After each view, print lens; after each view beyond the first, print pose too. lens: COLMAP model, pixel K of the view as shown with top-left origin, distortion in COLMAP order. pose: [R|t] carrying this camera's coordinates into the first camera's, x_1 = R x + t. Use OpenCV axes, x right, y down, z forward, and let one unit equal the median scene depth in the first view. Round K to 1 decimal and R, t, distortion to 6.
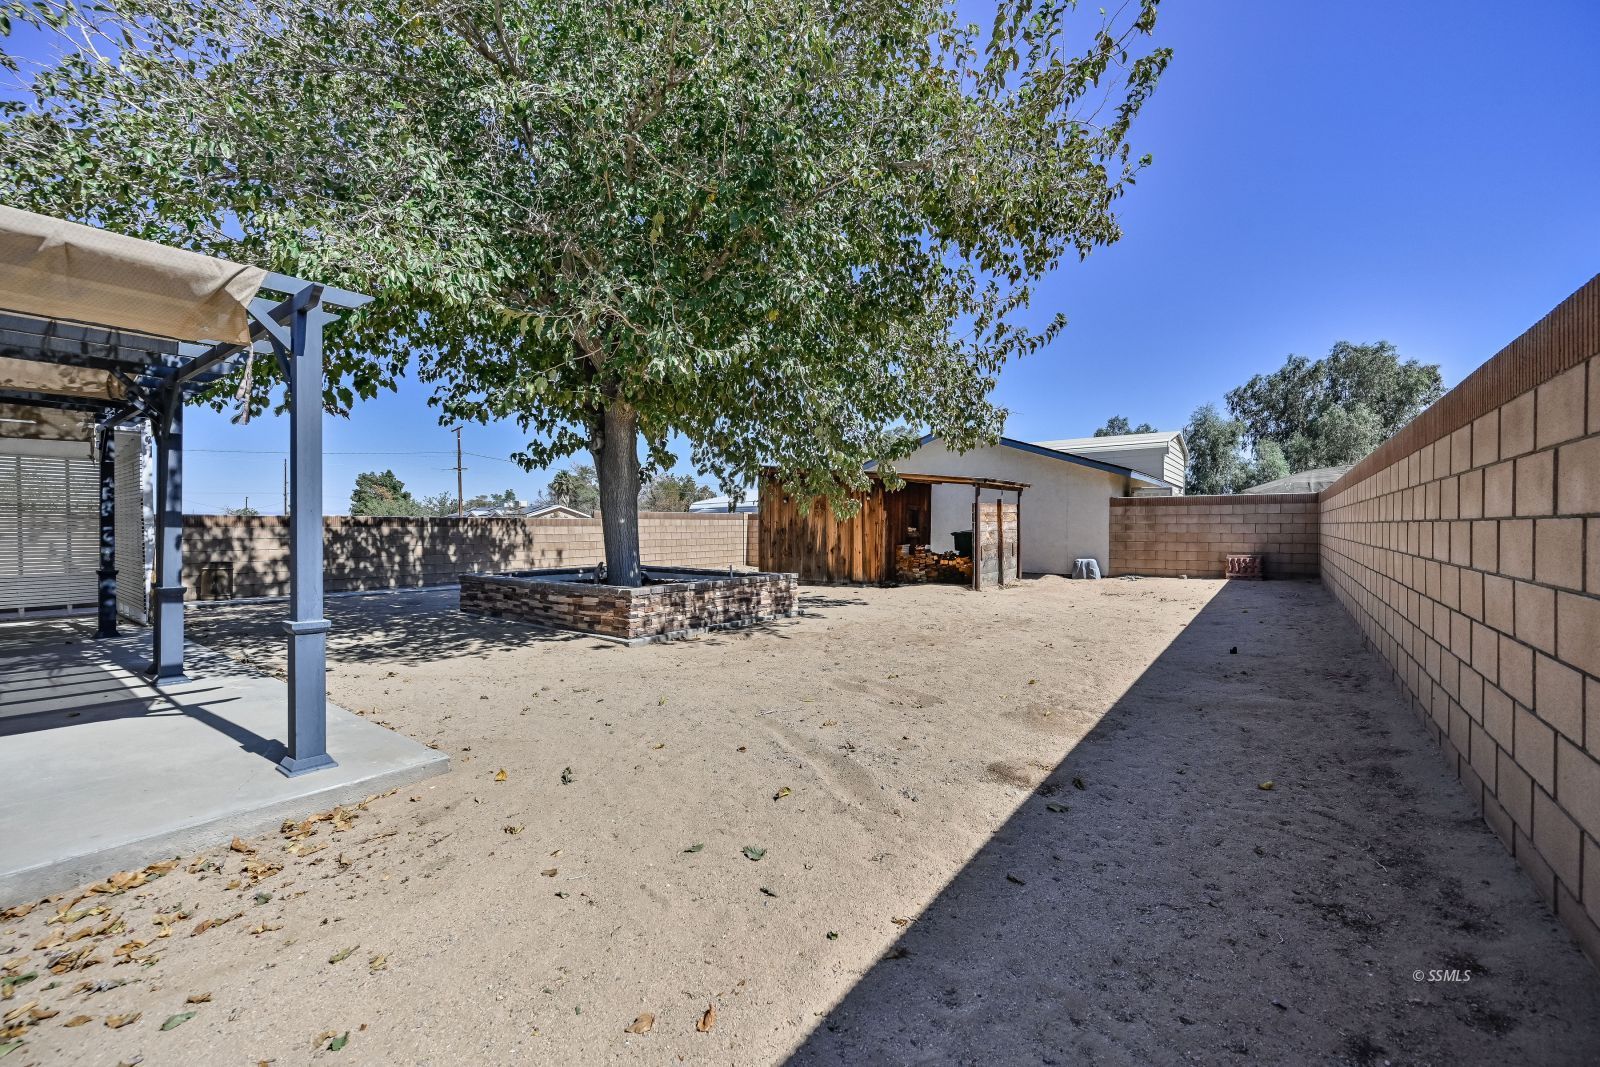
lens RADIAL K [[657.5, 0, 793.3], [0, 657.5, 533.2], [0, 0, 1]] dist [0.000214, -0.000162]
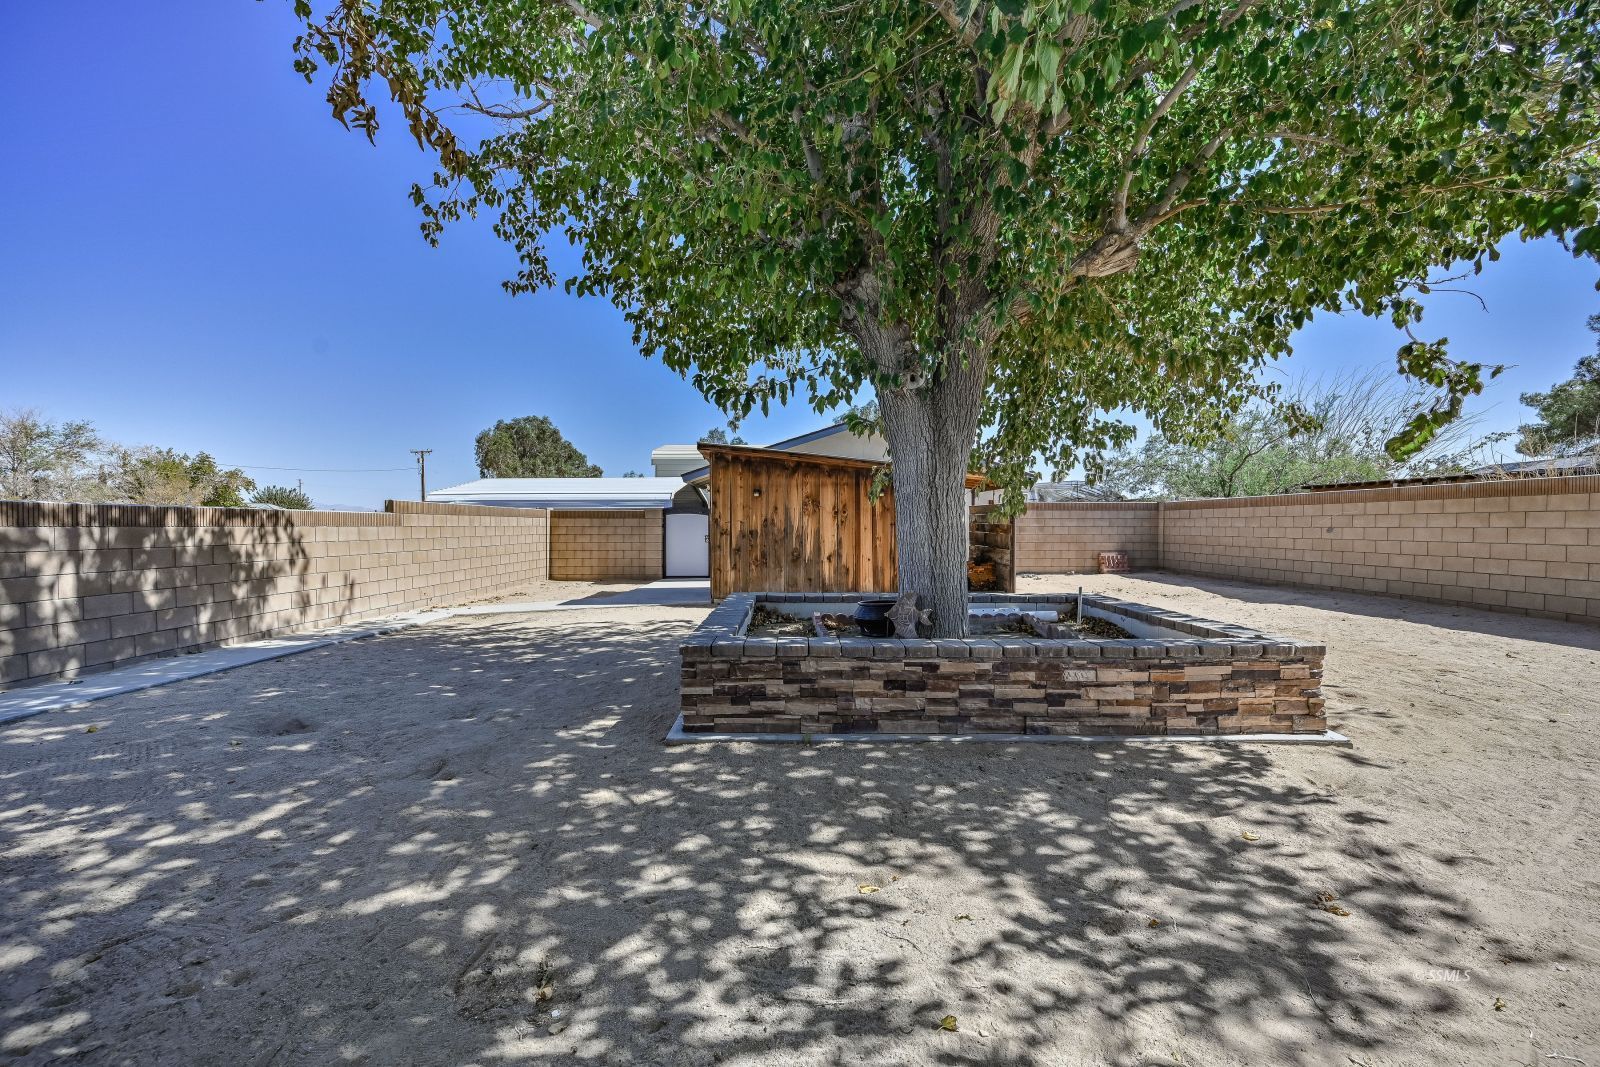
lens RADIAL K [[657.5, 0, 804.8], [0, 657.5, 536.0], [0, 0, 1]] dist [0.000214, -0.000162]
pose [[0.790888, -0.006650, 0.611925, -0.447204], [0.003836, 0.999975, 0.005908, -0.005186], [-0.611949, -0.002325, 0.790894, 0.396984]]
